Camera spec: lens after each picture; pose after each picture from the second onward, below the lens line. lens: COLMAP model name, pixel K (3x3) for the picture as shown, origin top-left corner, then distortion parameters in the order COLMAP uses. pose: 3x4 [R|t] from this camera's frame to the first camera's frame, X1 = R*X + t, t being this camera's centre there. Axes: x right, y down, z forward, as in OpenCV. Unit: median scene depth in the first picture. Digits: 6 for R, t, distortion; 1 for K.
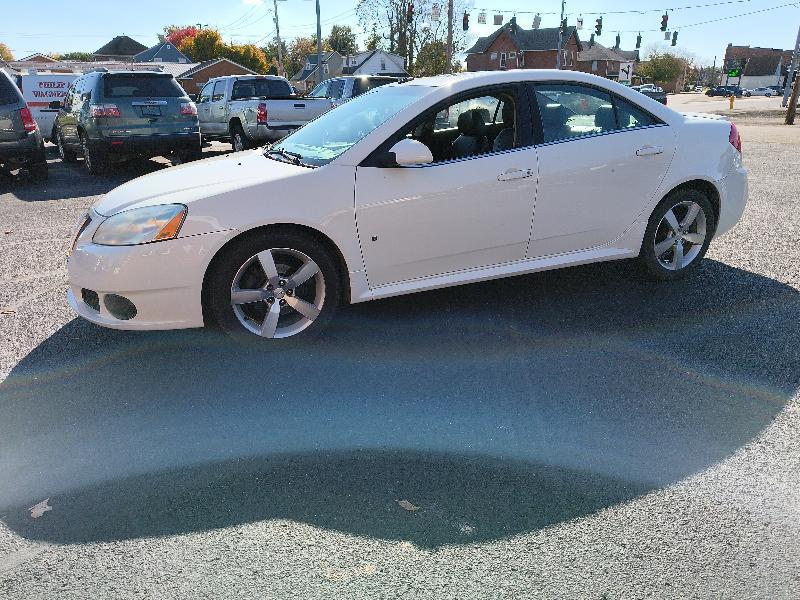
lens RADIAL K [[556.0, 0, 398.6], [0, 556.0, 299.7], [0, 0, 1]] dist [0.019703, -0.013277]
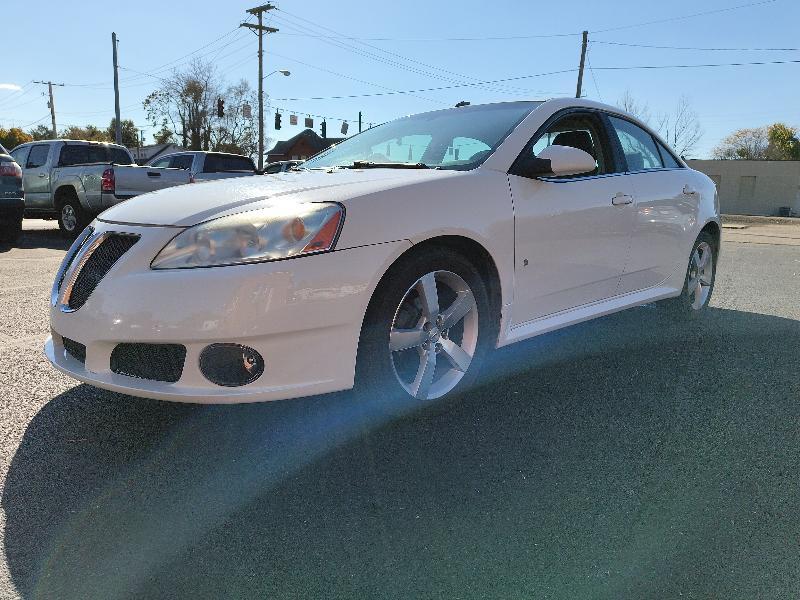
lens RADIAL K [[556.0, 0, 406.3], [0, 556.0, 304.7], [0, 0, 1]] dist [0.019703, -0.013277]
pose [[0.930551, -0.033347, 0.364640, -0.140332], [0.091844, 0.985265, -0.144280, 0.013903], [-0.354456, 0.167750, 0.919903, 0.093975]]
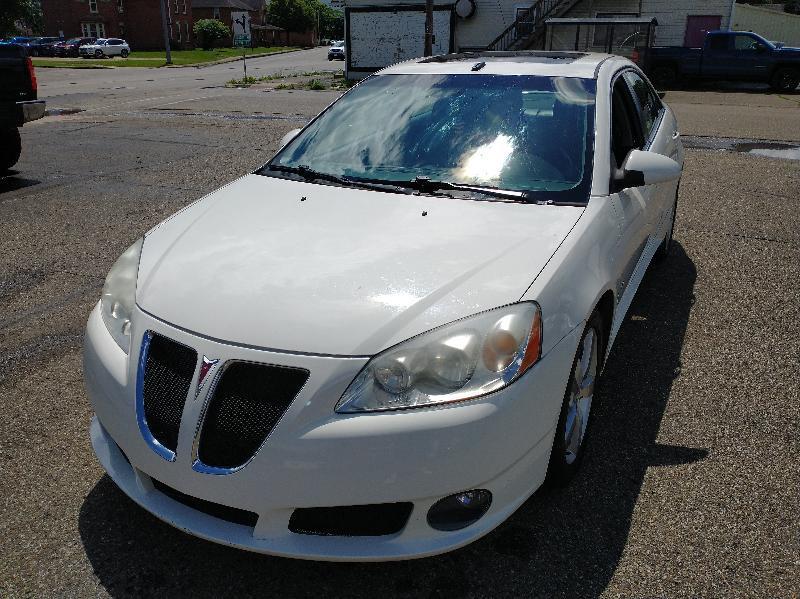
lens RADIAL K [[652.5, 0, 403.2], [0, 652.5, 295.2], [0, 0, 1]] dist [0.033203, -0.000198]
pose [[0.764764, -0.220843, 0.605280, -0.229022], [0.213848, 0.973172, 0.084878, -0.066446], [-0.607787, 0.064526, 0.791474, 0.133688]]
